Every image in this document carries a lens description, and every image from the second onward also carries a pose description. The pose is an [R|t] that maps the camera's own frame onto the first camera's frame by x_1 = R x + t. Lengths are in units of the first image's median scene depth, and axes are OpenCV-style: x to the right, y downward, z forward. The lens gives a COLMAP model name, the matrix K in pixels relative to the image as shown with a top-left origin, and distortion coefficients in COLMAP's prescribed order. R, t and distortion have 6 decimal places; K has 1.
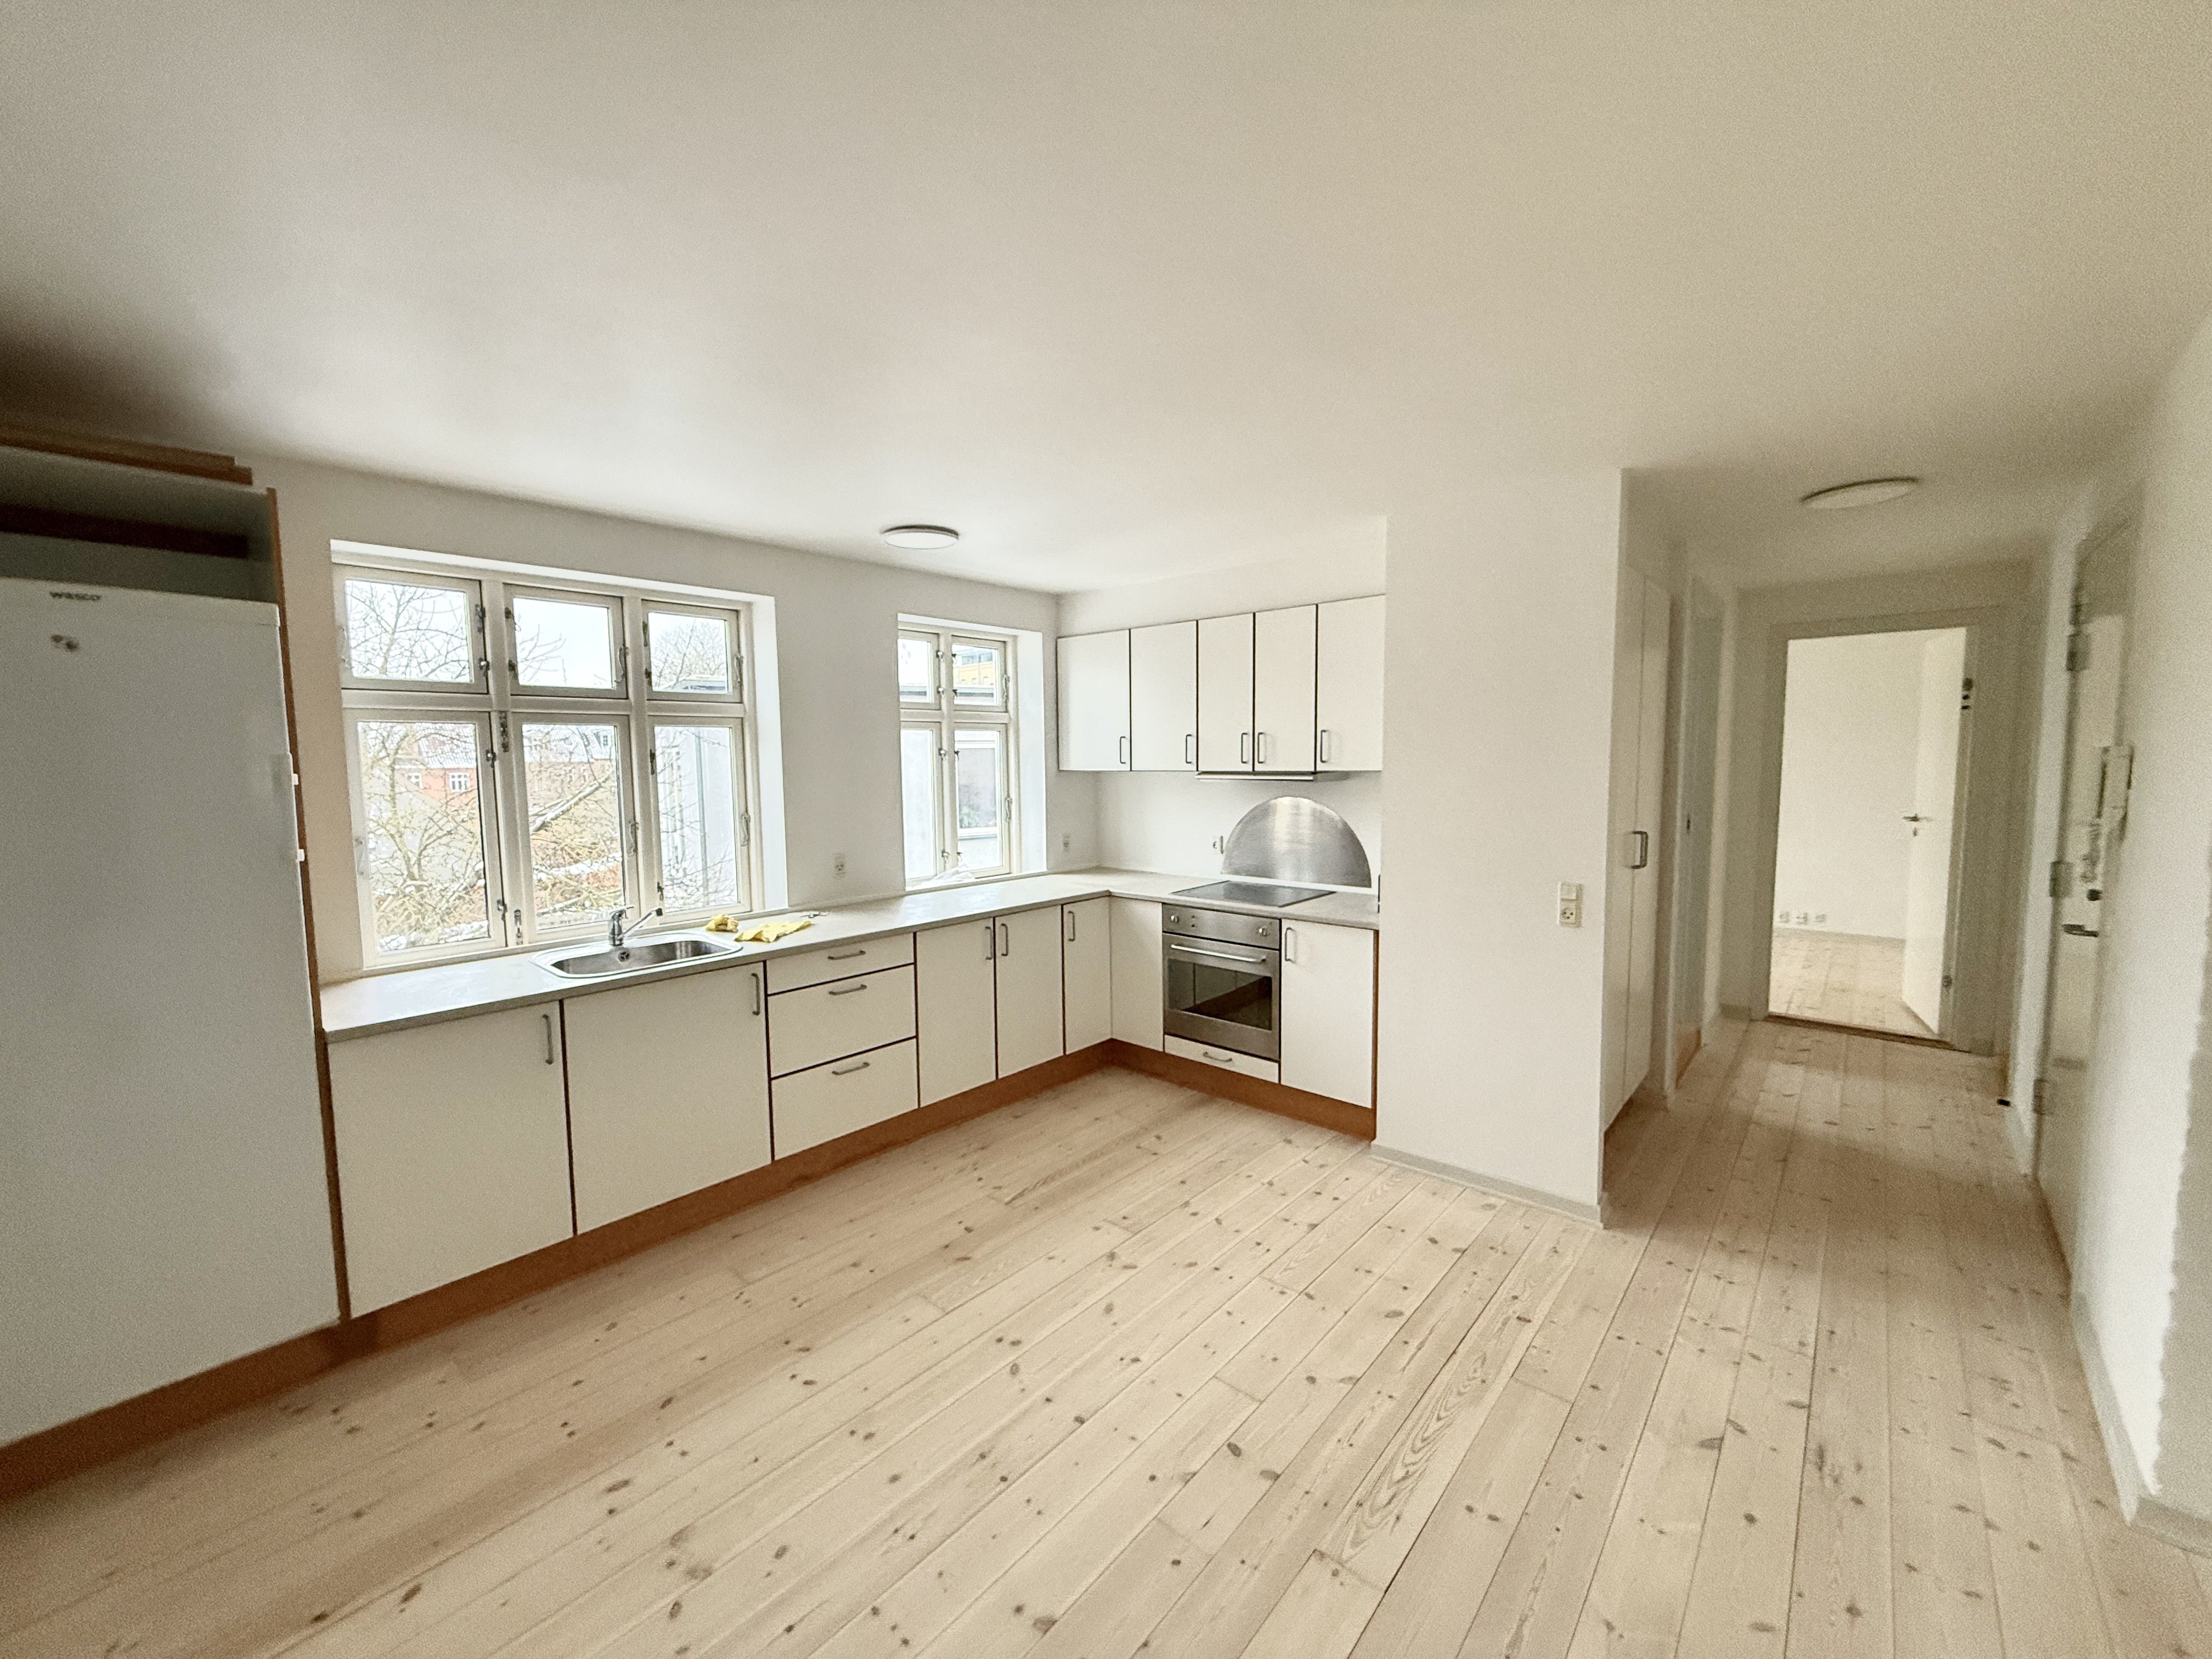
lens RADIAL K [[888.1, 0, 1101.4], [0, 888.1, 825.1], [0, 0, 1]] dist [0.000035, -0.000167]
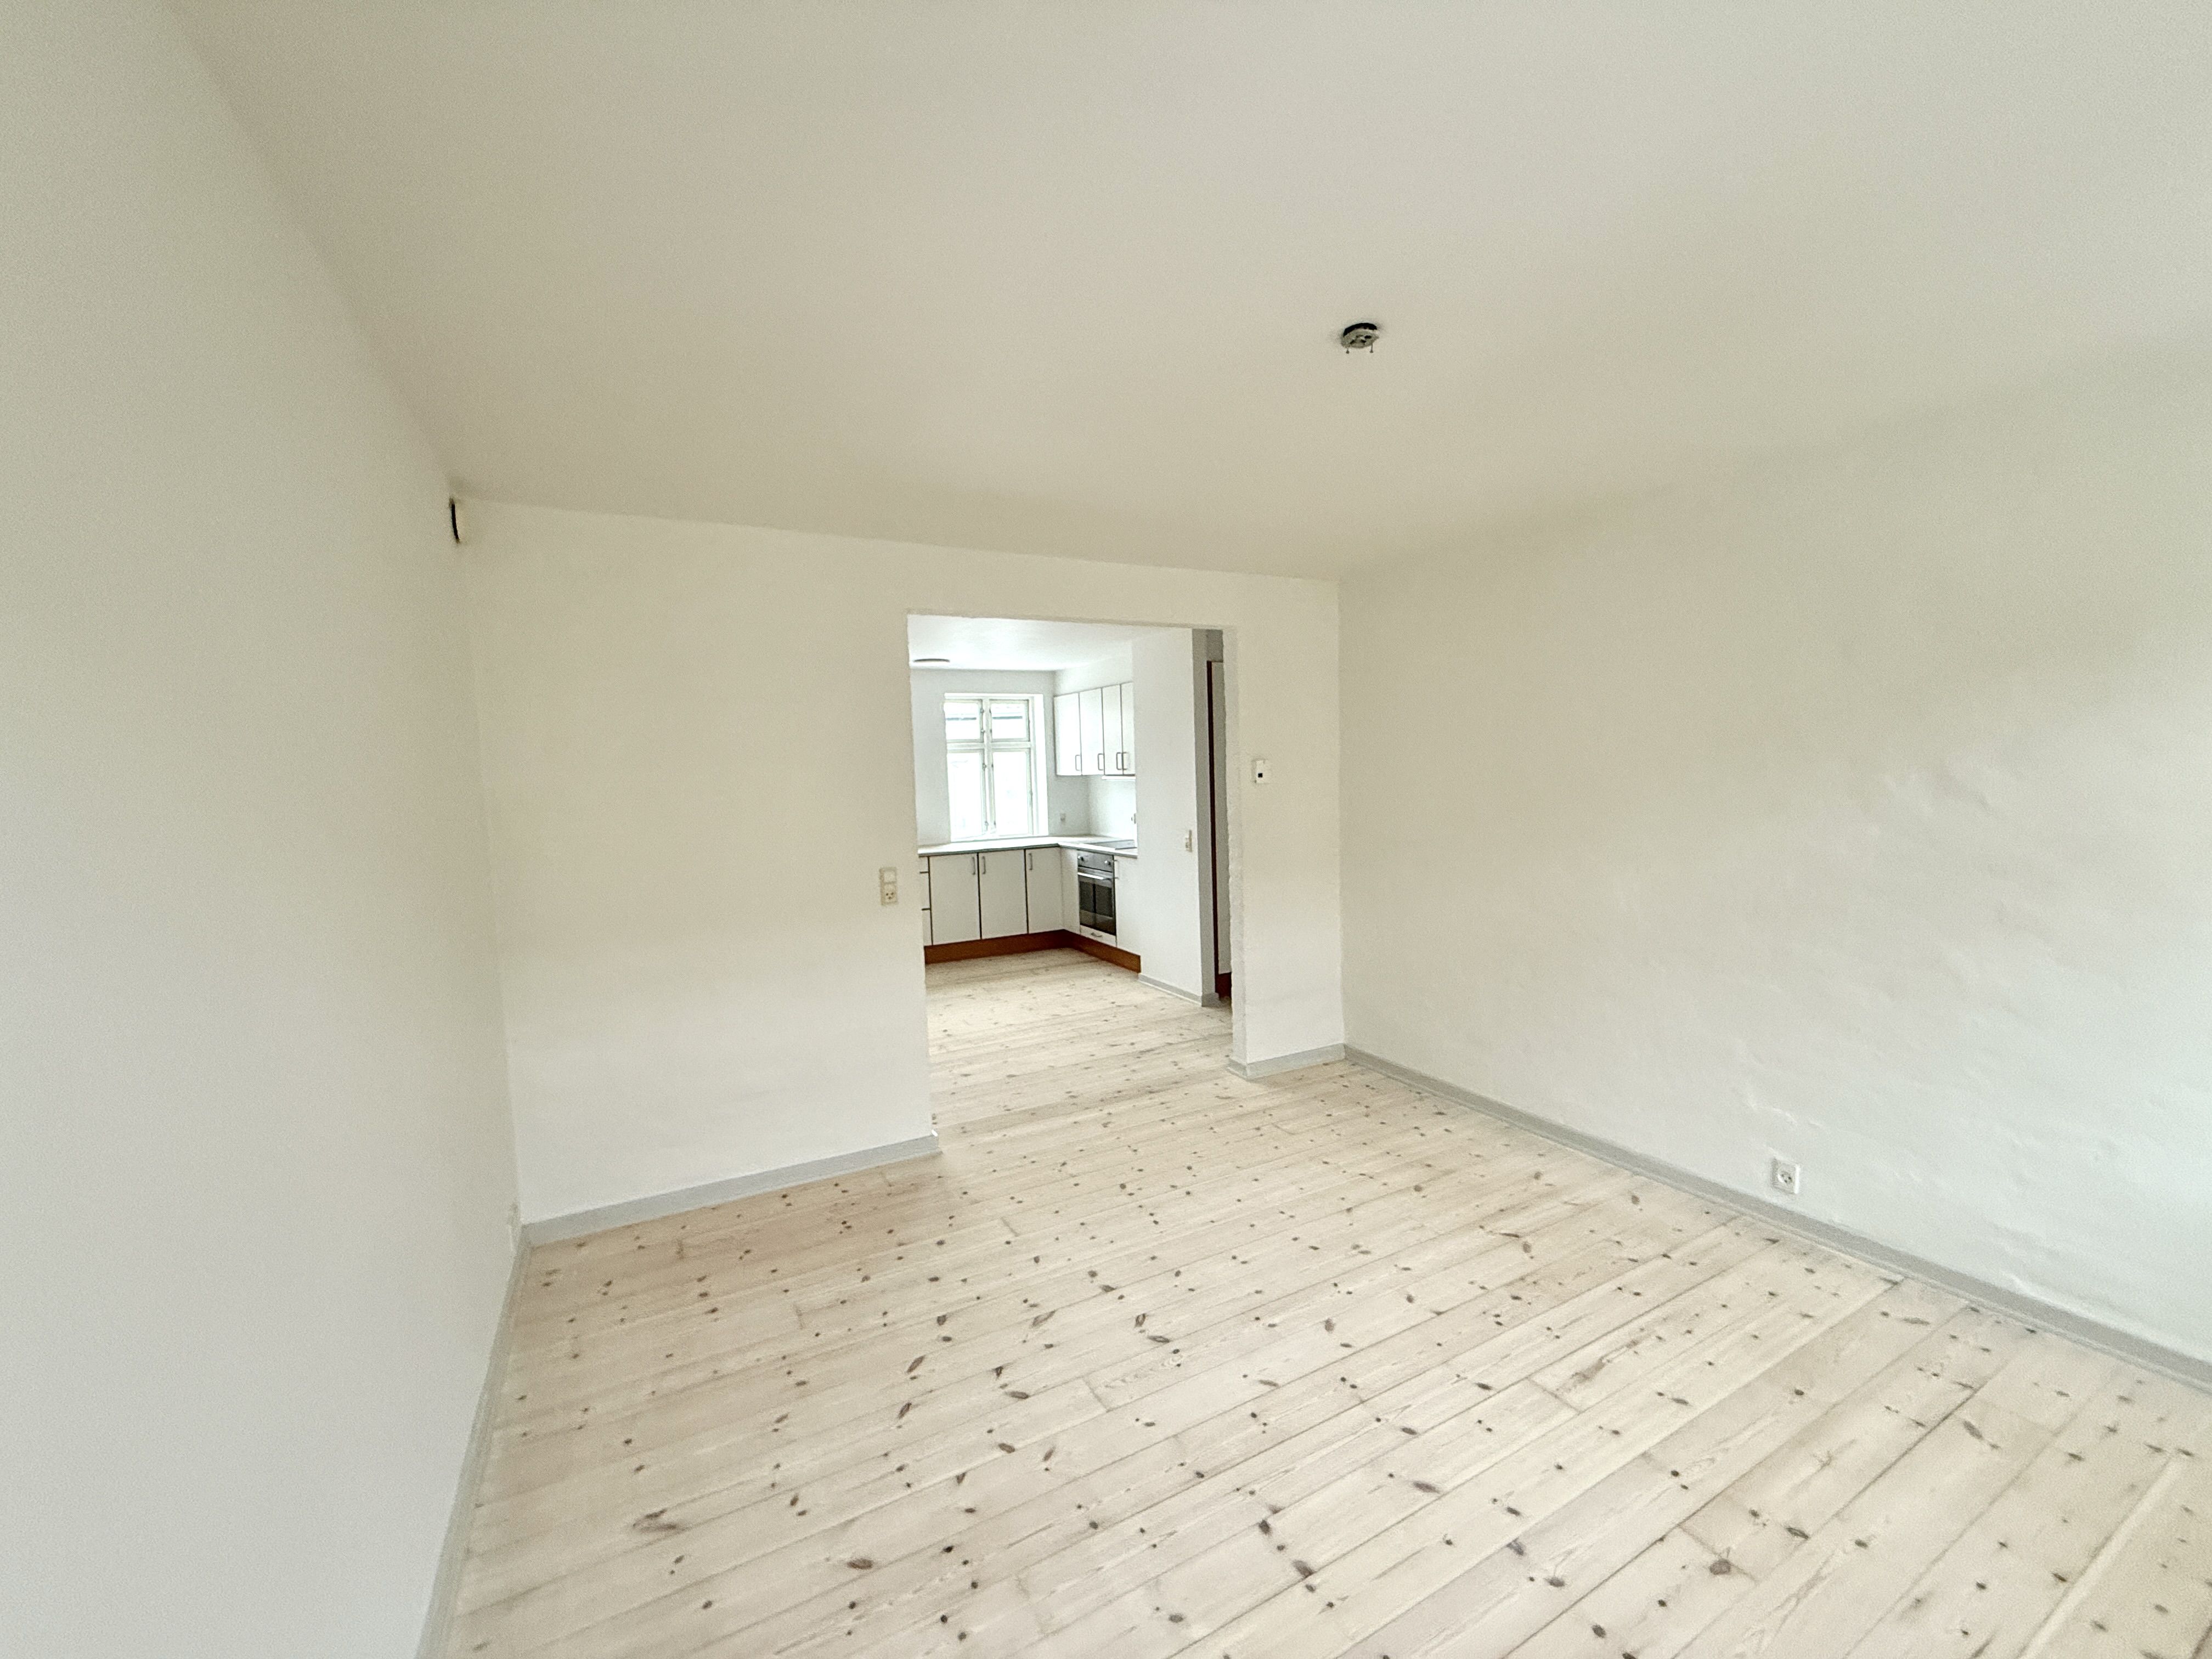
lens RADIAL K [[888.1, 0, 1101.4], [0, 888.1, 825.1], [0, 0, 1]] dist [0.000035, -0.000167]
pose [[0.936924, 0.003822, -0.349511, 0.729904], [-0.006558, 0.999956, -0.006645, 0.050773], [0.349471, 0.008518, 0.936909, -0.636291]]
